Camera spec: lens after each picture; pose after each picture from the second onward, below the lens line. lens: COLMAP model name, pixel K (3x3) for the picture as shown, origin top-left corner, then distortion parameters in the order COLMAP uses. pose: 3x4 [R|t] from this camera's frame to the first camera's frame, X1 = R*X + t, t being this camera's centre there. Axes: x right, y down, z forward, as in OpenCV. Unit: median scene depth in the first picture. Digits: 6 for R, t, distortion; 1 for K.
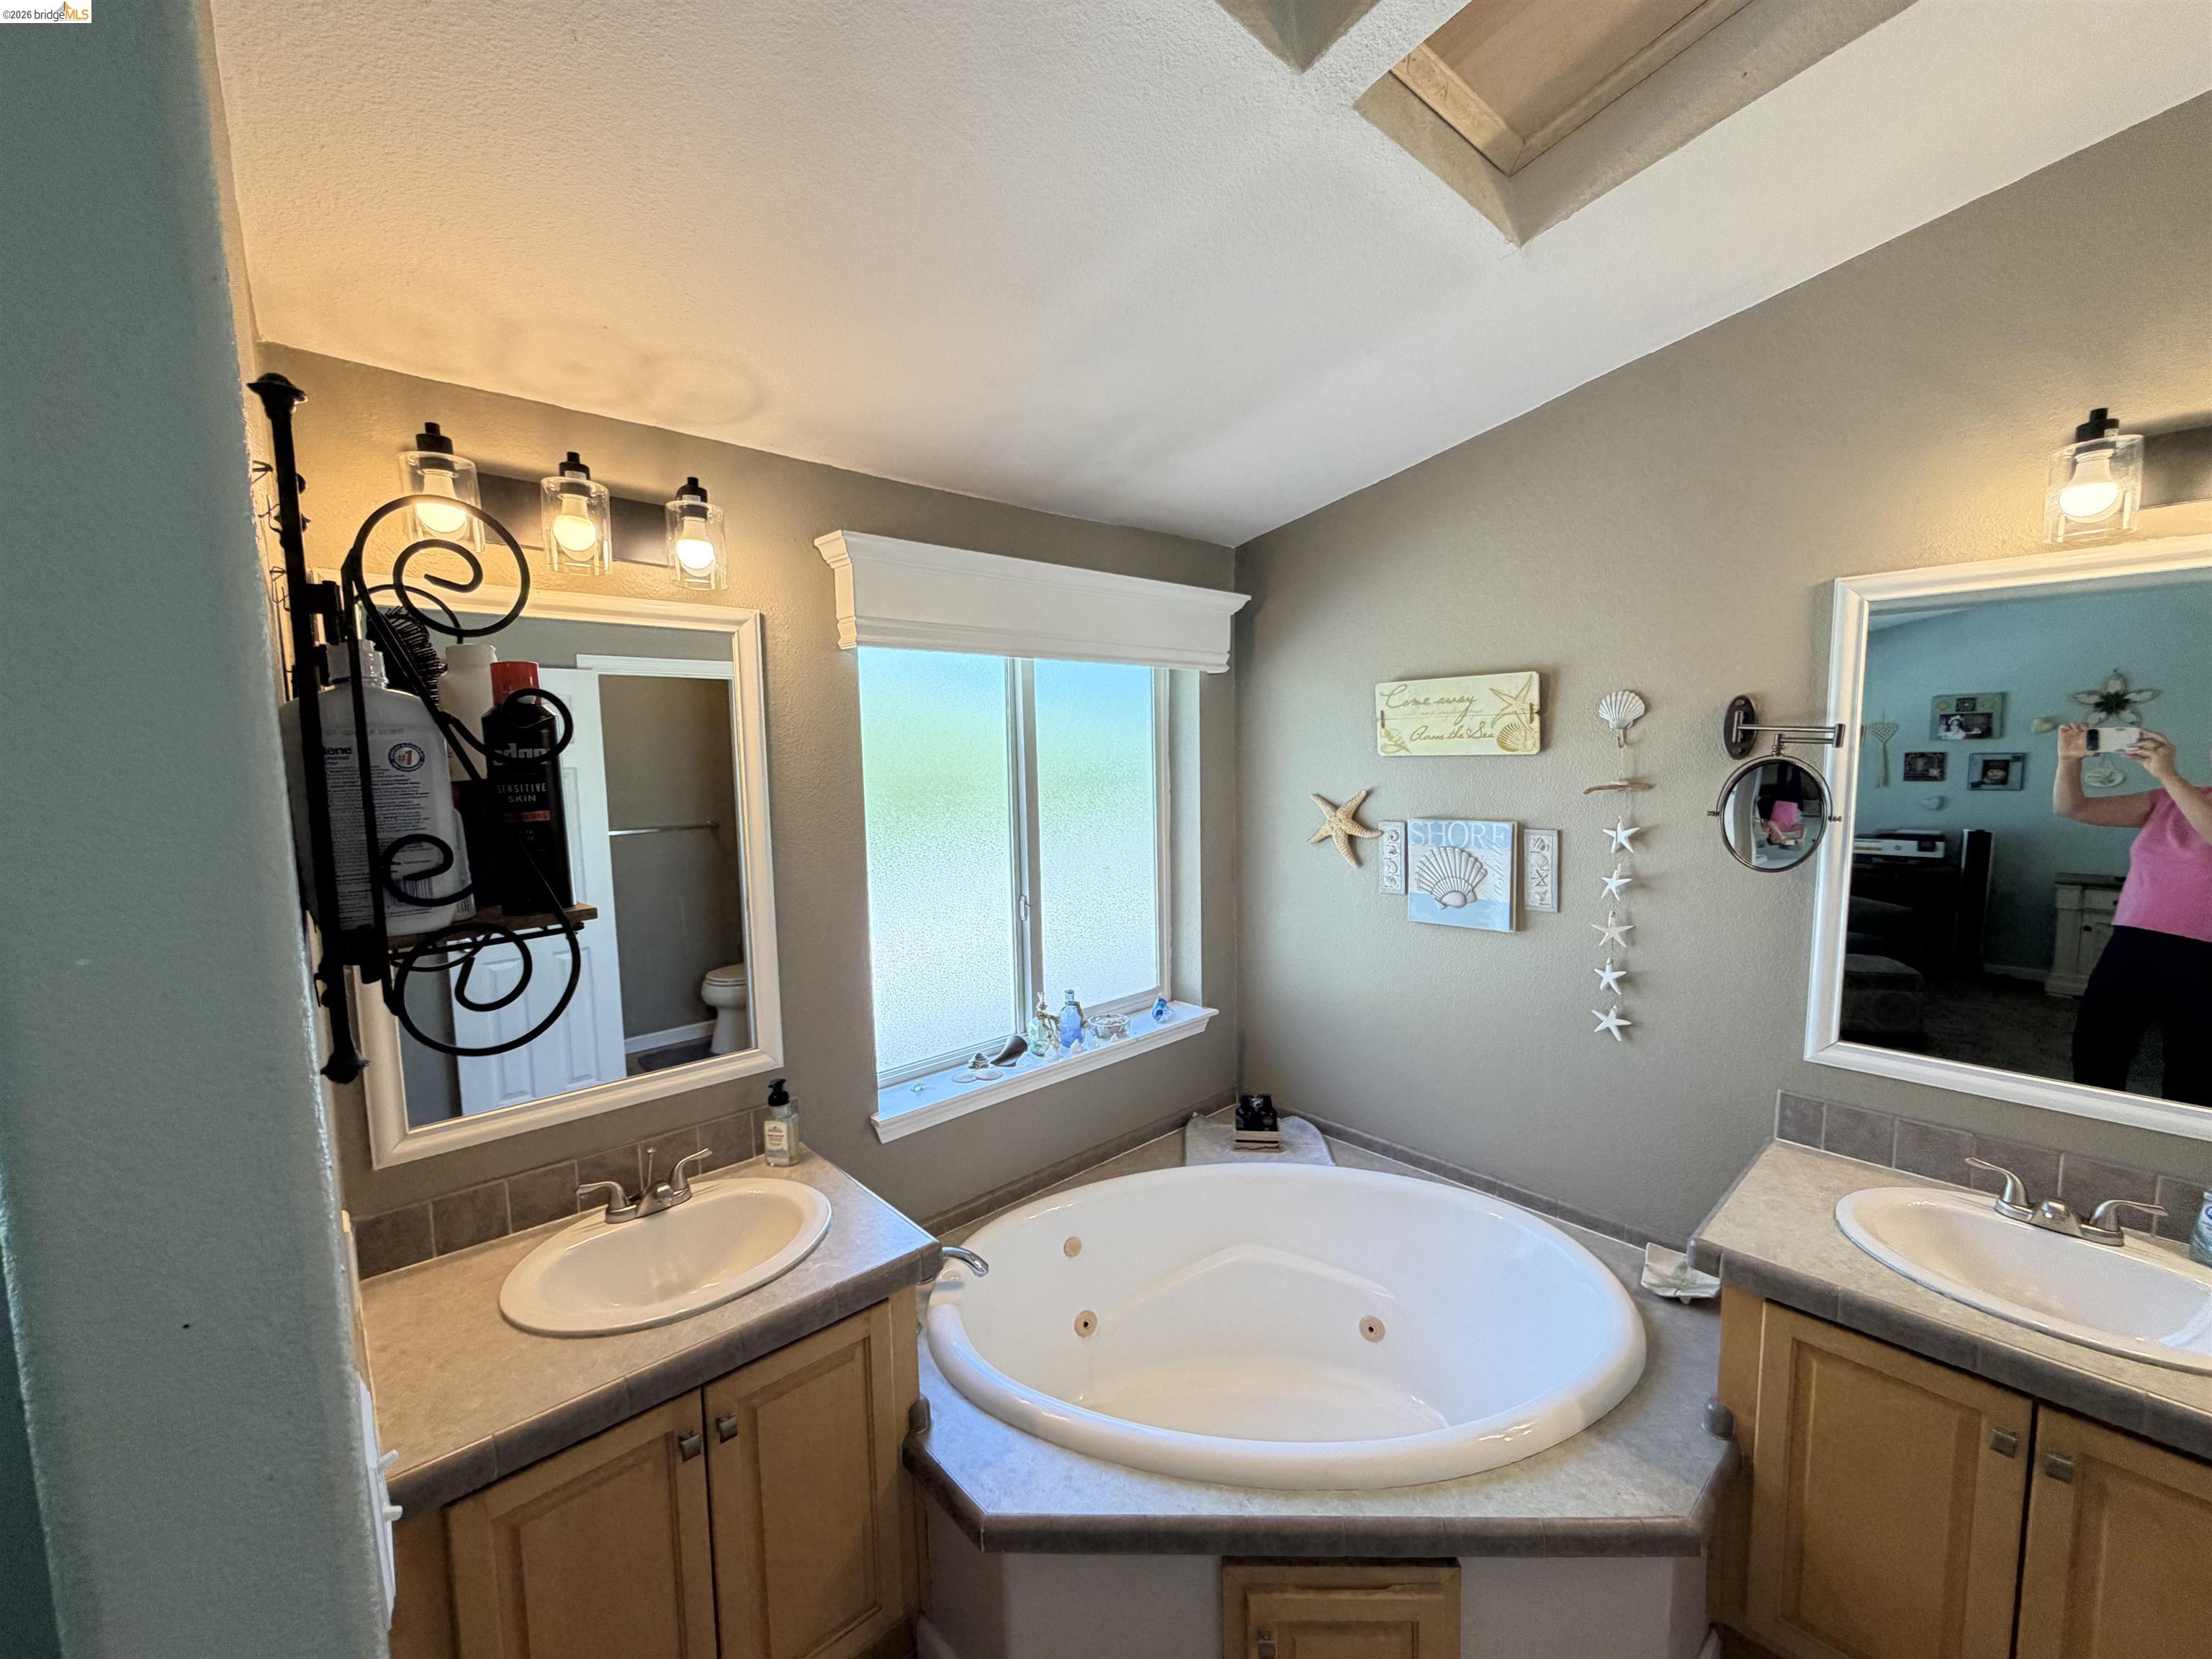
lens RADIAL K [[881.9, 0, 1108.1], [0, 881.9, 832.2], [0, 0, 1]] dist [-0.000428, 0.000261]
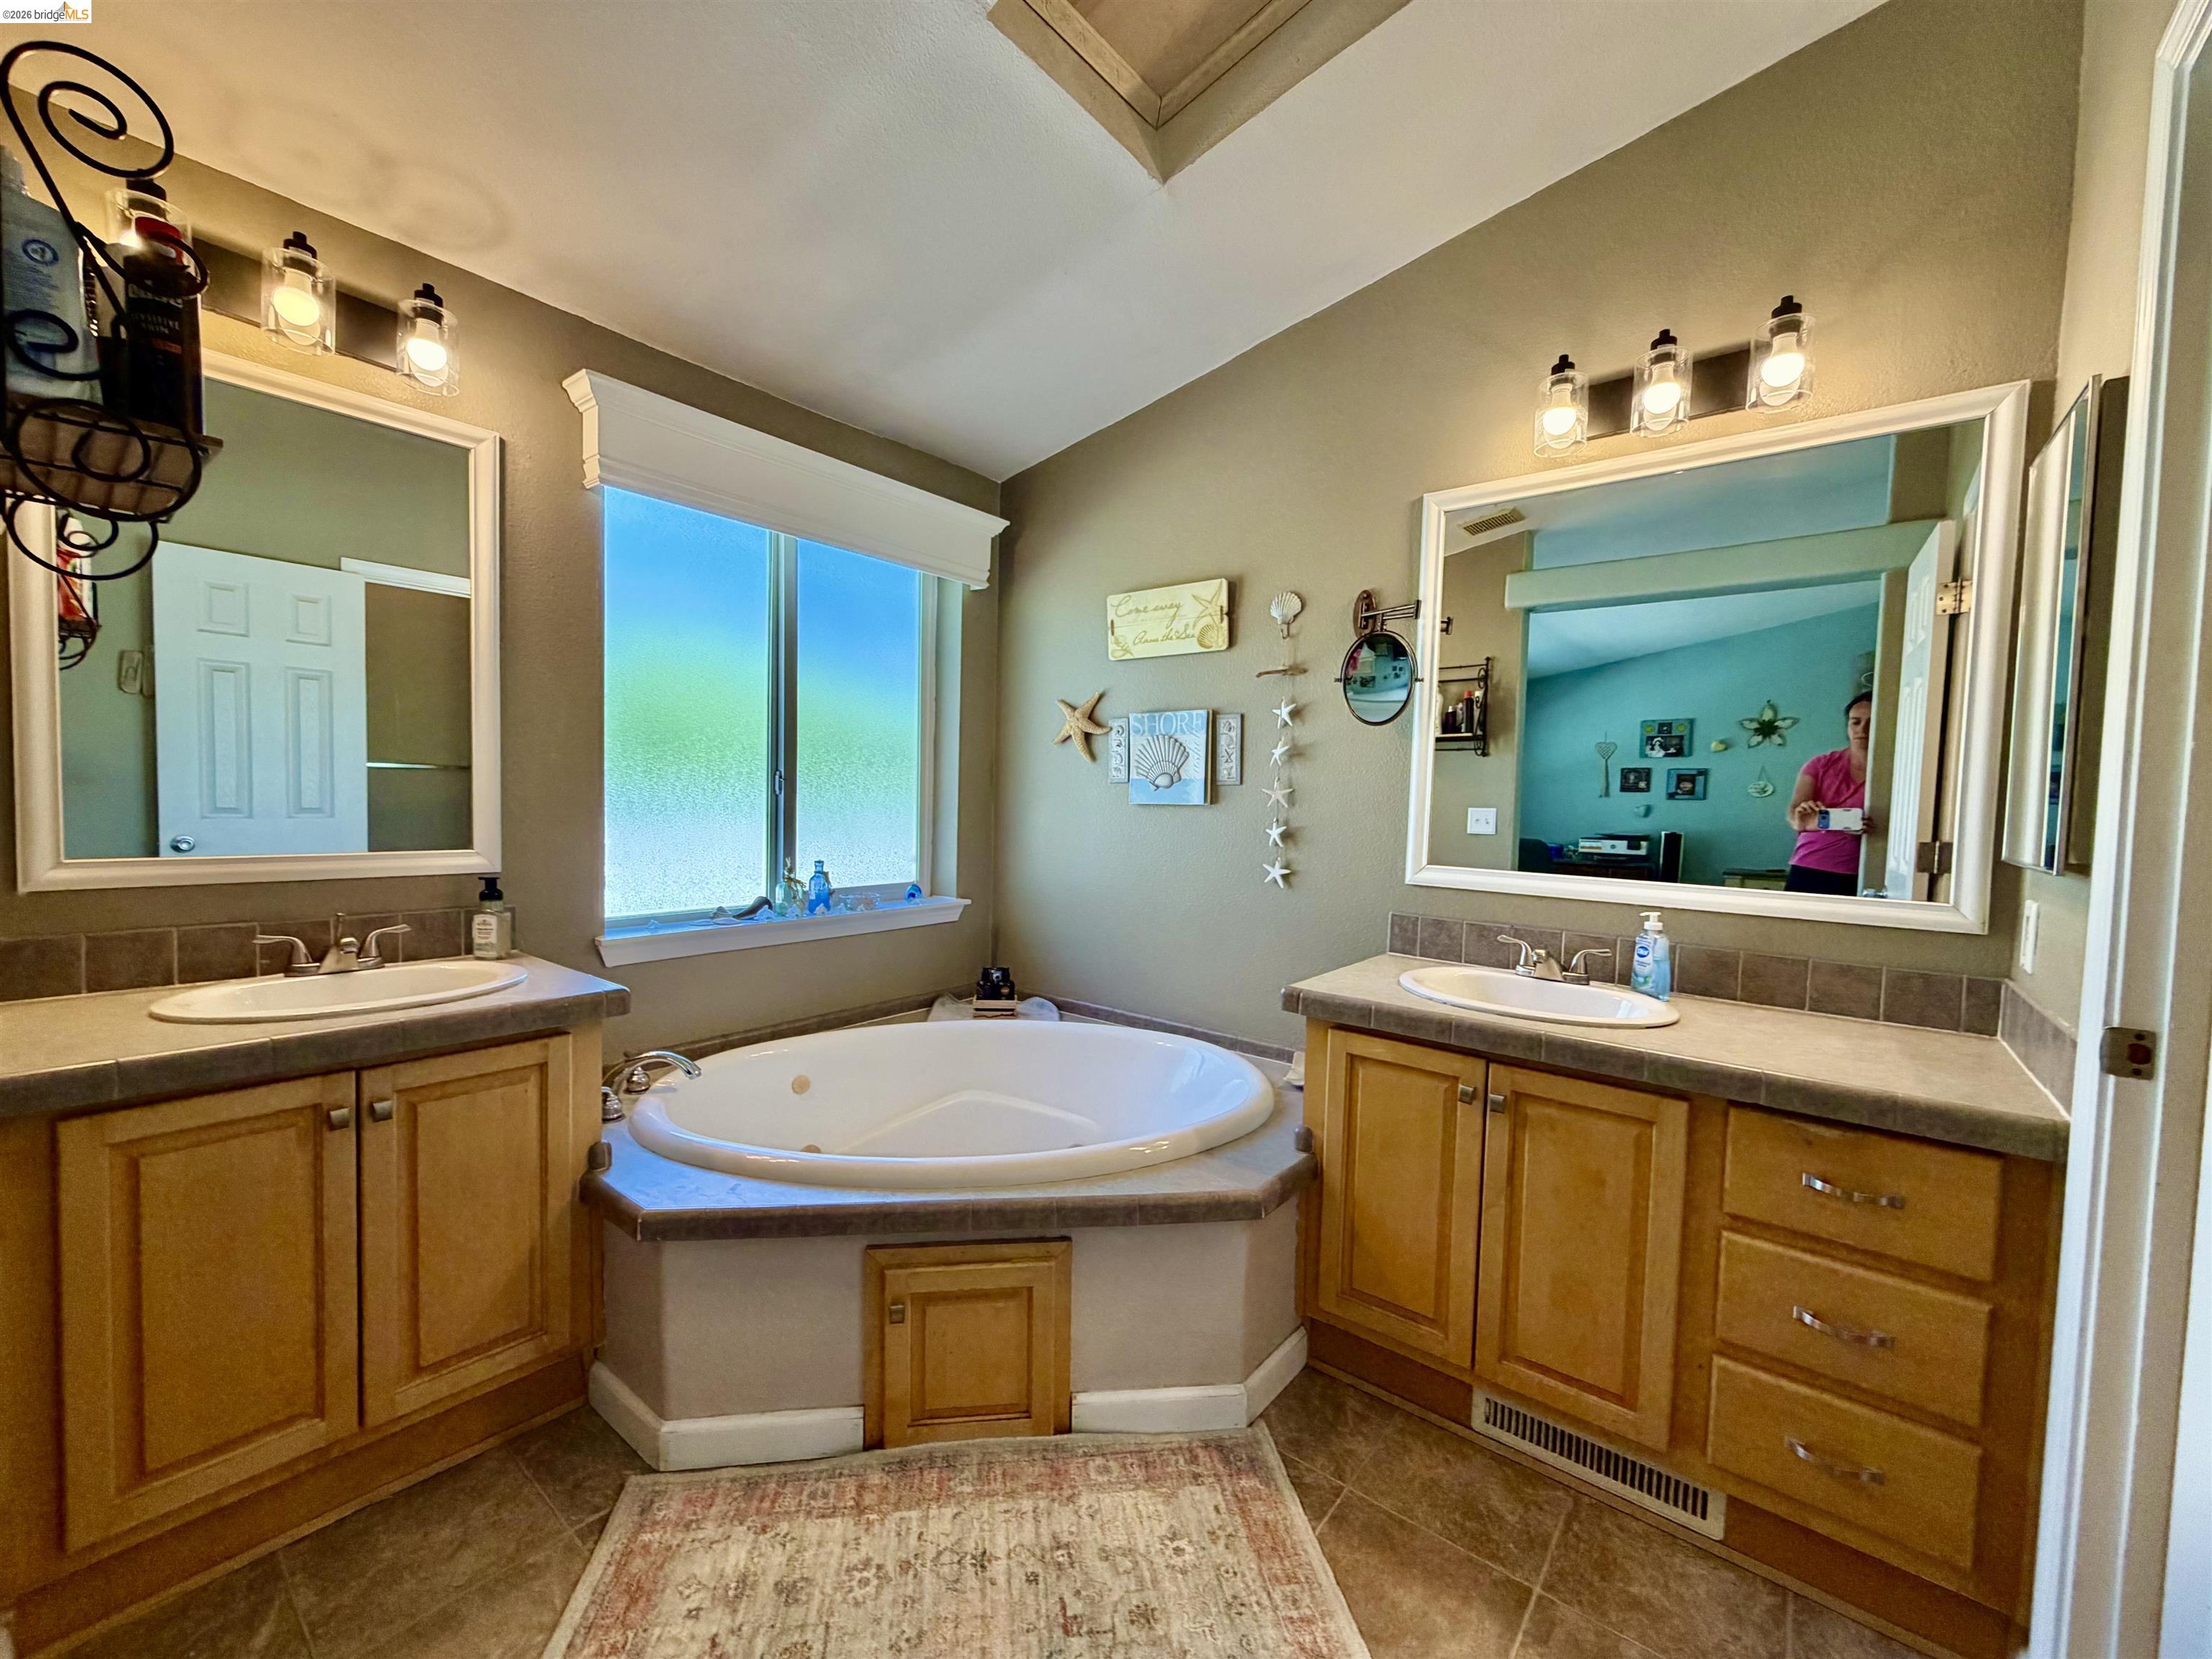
lens RADIAL K [[881.9, 0, 1107.3], [0, 881.9, 833.8], [0, 0, 1]] dist [-0.000428, 0.000261]
pose [[0.987279, 0.037594, 0.154492, 0.198181], [-0.030013, 0.998242, -0.051117, 0.281849], [-0.156142, 0.045830, 0.986671, -0.159711]]
